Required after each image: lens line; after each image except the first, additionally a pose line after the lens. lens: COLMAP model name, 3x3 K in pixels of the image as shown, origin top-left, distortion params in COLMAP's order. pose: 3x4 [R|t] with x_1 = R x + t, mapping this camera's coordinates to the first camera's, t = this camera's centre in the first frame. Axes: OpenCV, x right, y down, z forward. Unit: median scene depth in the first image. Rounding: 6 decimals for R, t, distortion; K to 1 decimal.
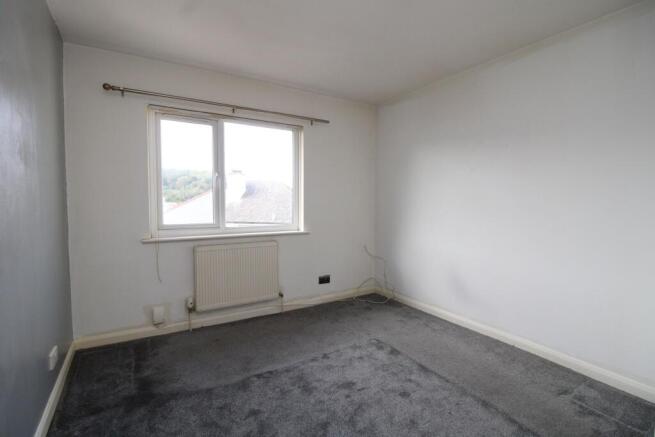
lens RADIAL K [[308.6, 0, 329.6], [0, 308.6, 218.8], [0, 0, 1]] dist [-0.001554, -0.000662]
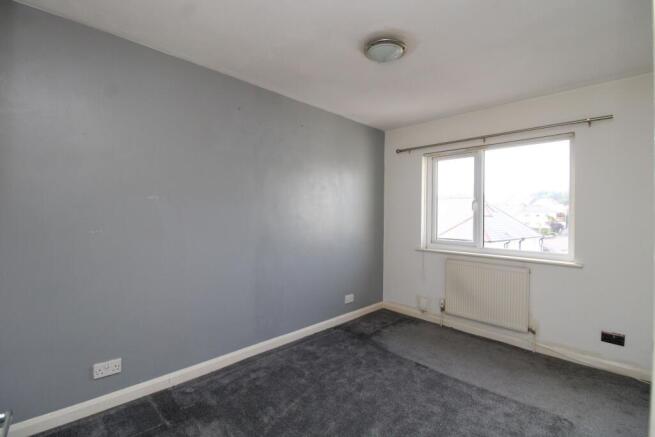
lens RADIAL K [[308.6, 0, 329.1], [0, 308.6, 217.3], [0, 0, 1]] dist [-0.001554, -0.000662]
pose [[0.219359, 0.006189, -0.975625, 0.626717], [-0.072402, 0.997326, -0.009952, -0.027692], [0.972954, 0.072820, 0.219220, 0.242460]]
